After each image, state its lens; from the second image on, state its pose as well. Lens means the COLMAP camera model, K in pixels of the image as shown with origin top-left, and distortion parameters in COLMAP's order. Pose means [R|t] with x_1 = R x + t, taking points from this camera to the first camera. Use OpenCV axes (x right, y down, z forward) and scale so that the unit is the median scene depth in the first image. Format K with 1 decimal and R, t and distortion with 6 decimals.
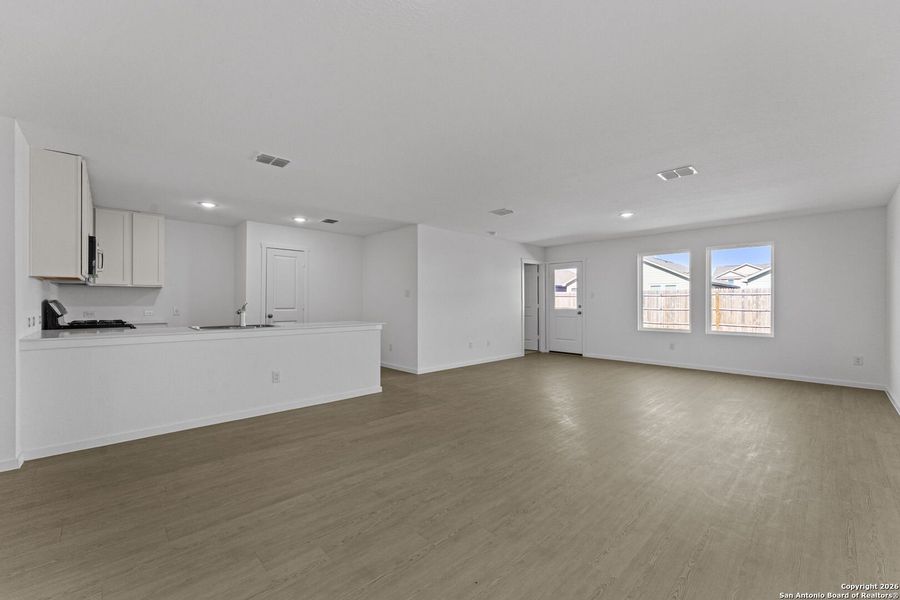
lens RADIAL K [[368.6, 0, 450.0], [0, 368.6, 300.0], [0, 0, 1]] dist [-0.001812, -0.000228]
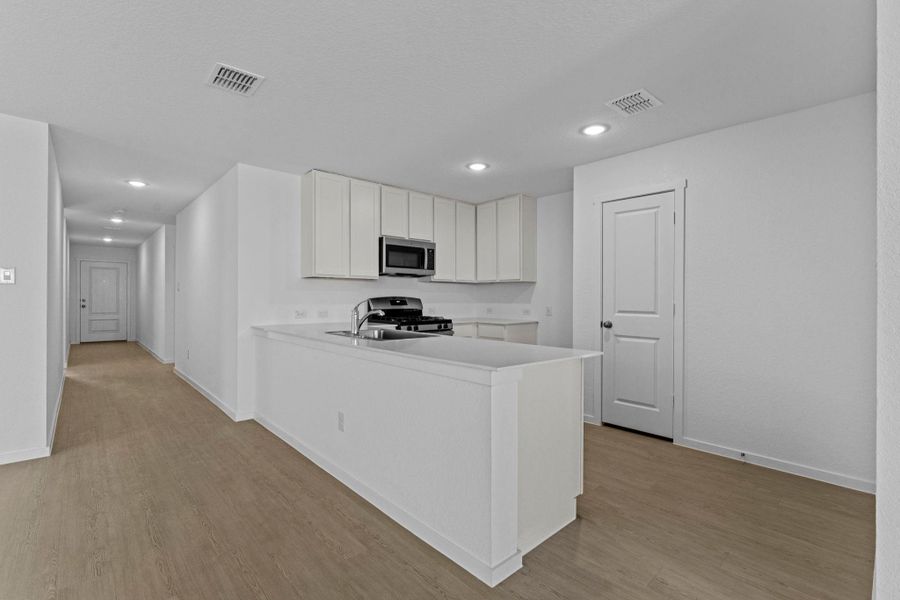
lens RADIAL K [[409.2, 0, 450.0], [0, 409.2, 300.0], [0, 0, 1]] dist [-0.000942, -0.000035]
pose [[-0.028481, 0.004630, -0.999584, 0.154333], [0.004148, 0.999981, 0.004514, 0.002688], [0.999586, -0.004017, -0.028500, 0.909103]]
